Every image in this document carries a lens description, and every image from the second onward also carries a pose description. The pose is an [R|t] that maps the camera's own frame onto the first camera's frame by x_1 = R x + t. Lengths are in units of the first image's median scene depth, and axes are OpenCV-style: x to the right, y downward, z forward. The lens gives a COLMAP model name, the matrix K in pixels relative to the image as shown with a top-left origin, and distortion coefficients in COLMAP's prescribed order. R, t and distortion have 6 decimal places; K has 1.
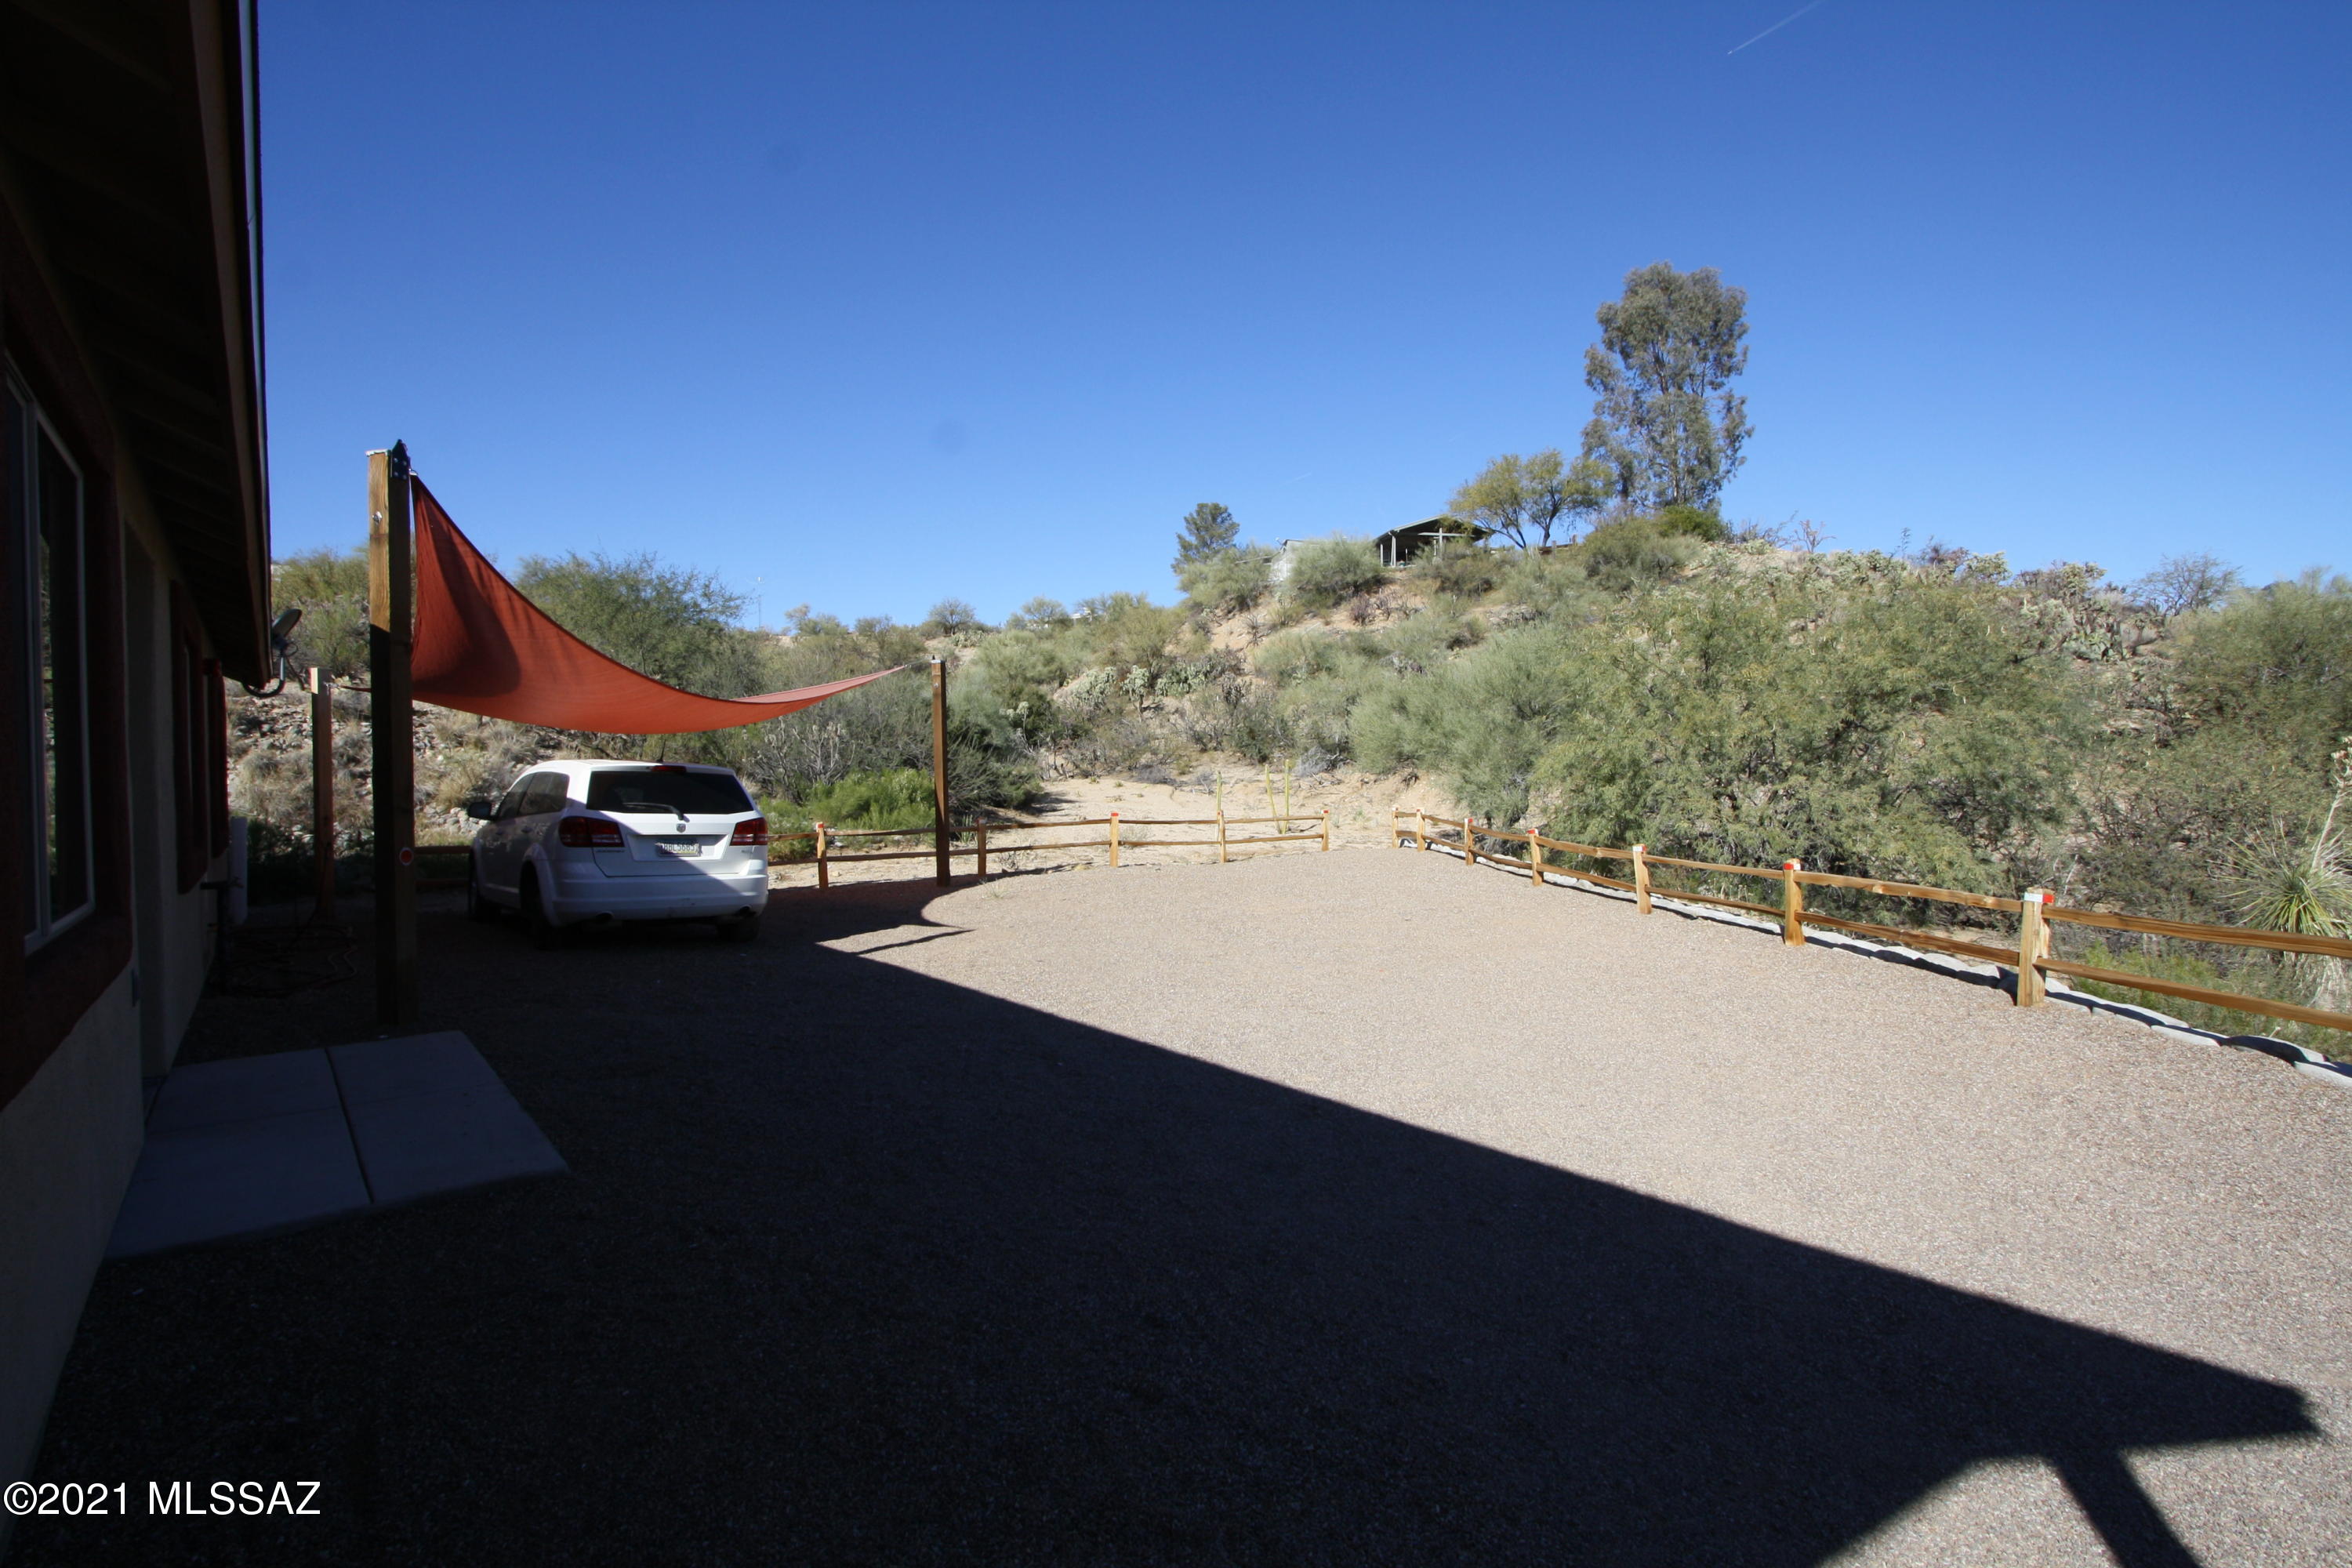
lens RADIAL K [[1101.8, 0, 1173.8], [0, 1101.8, 785.2], [0, 0, 1]] dist [-0.023715, 0.005794]
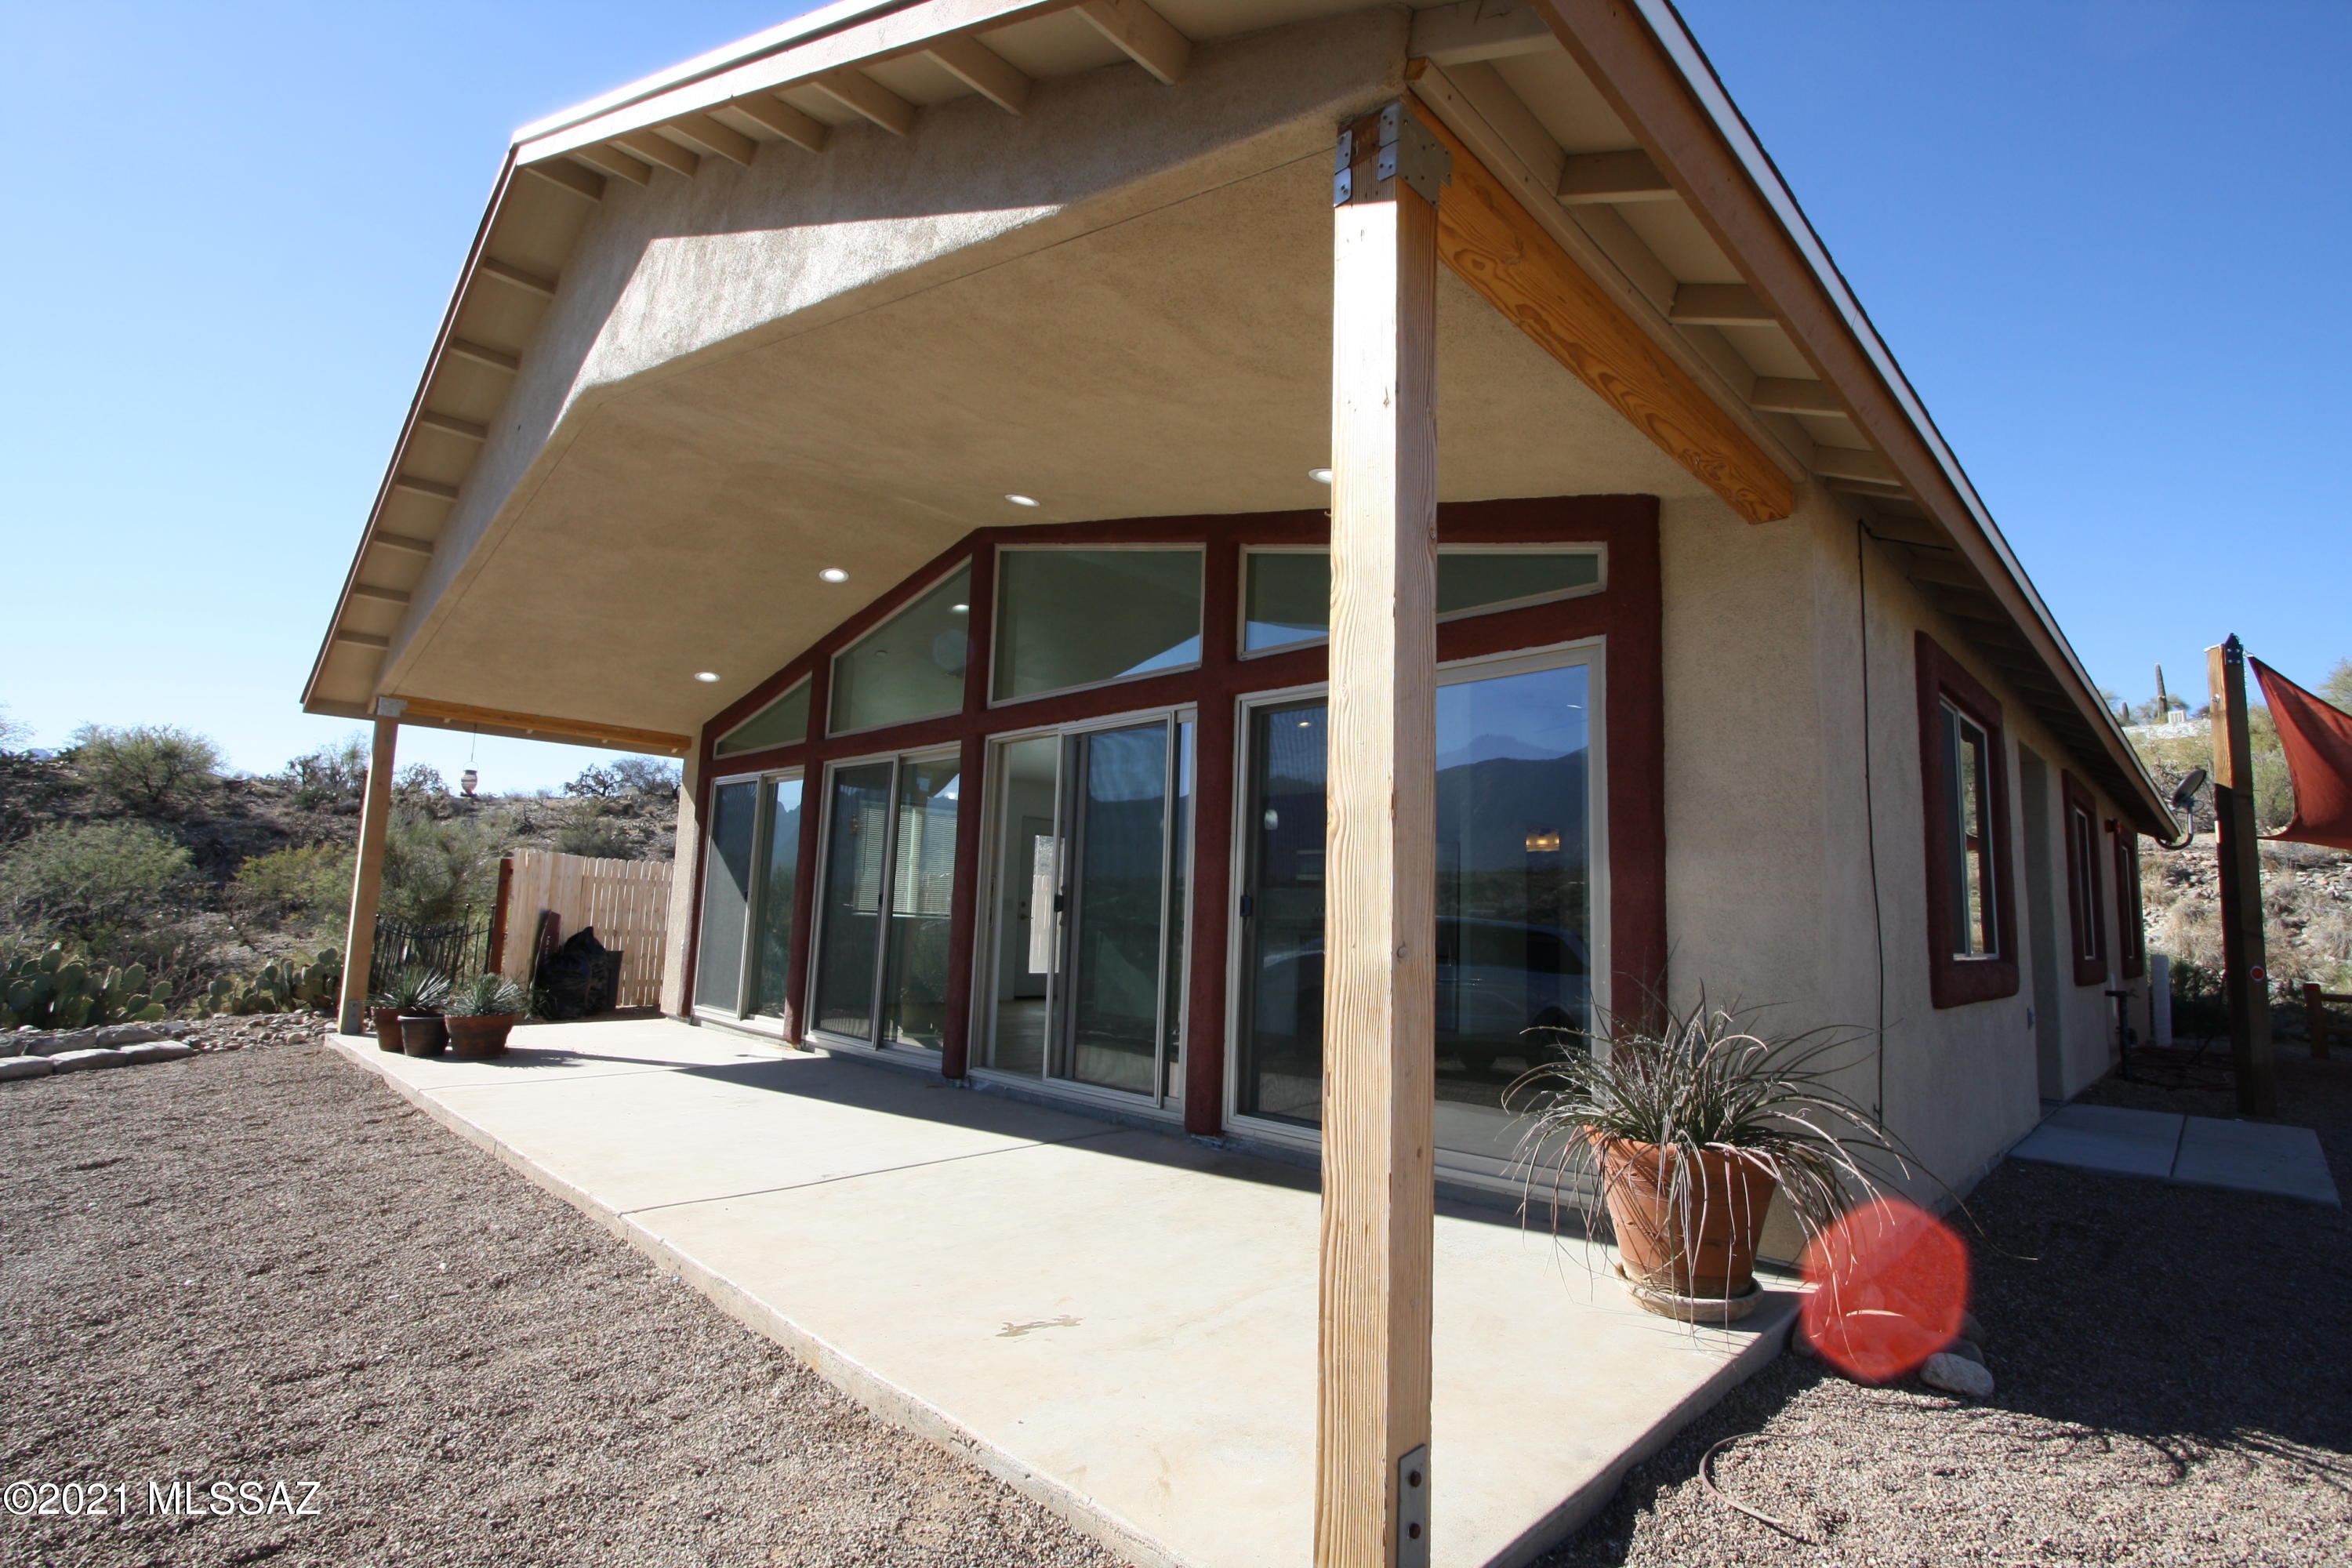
lens RADIAL K [[1096.6, 0, 1173.8], [0, 1096.6, 793.1], [0, 0, 1]] dist [-0.020745, 0.004872]
pose [[0.096392, -0.095786, -0.990724, 0.184918], [-0.044055, 0.993973, -0.100386, 0.019837], [0.994368, 0.053322, 0.091591, -0.149228]]
